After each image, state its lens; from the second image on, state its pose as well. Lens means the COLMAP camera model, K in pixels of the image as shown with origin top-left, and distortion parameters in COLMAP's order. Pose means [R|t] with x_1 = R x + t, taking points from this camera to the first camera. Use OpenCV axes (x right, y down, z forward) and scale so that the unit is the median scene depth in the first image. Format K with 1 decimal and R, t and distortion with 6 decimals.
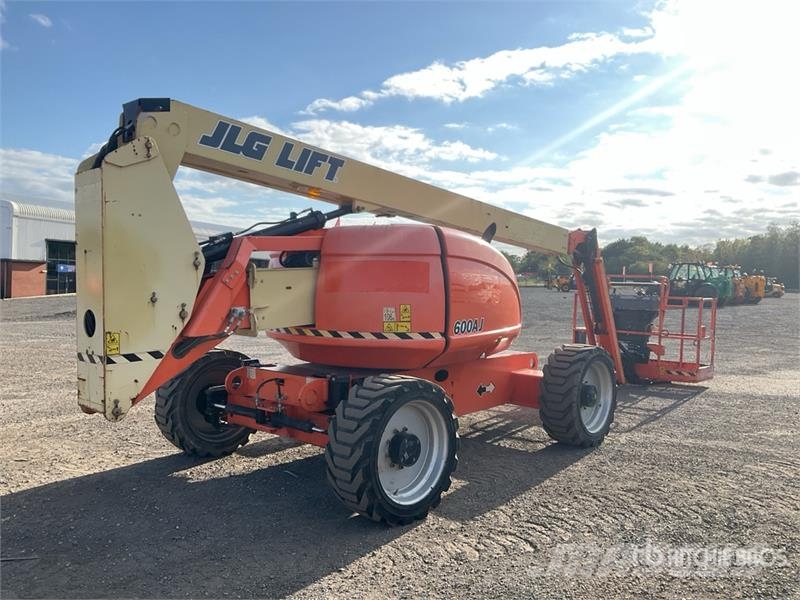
lens RADIAL K [[658.8, 0, 400.0], [0, 658.8, 300.0], [0, 0, 1]] dist [0.092275, -0.173184]
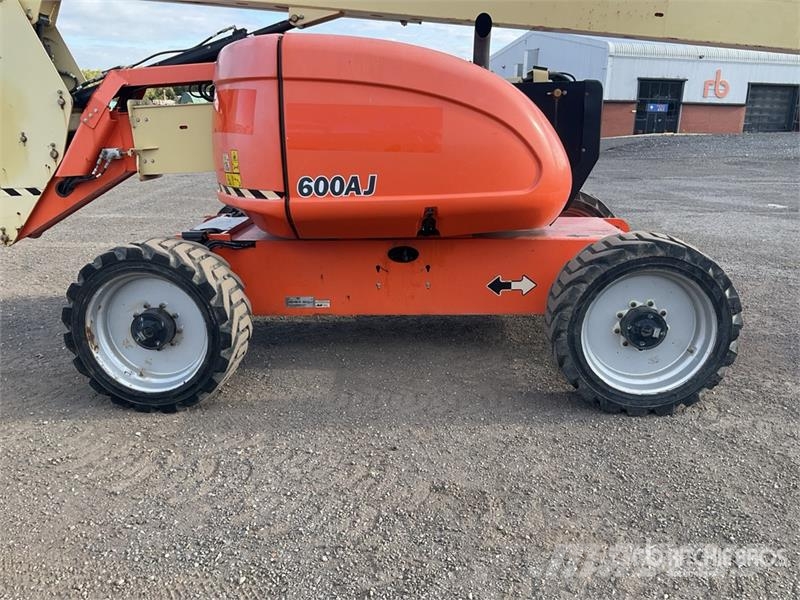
lens RADIAL K [[658.8, 0, 400.0], [0, 658.8, 300.0], [0, 0, 1]] dist [0.092275, -0.173184]
pose [[0.625704, 0.192494, -0.755937, 0.377519], [-0.011593, 0.971262, 0.237730, -0.004863], [0.779975, -0.139985, 0.609954, 0.339456]]
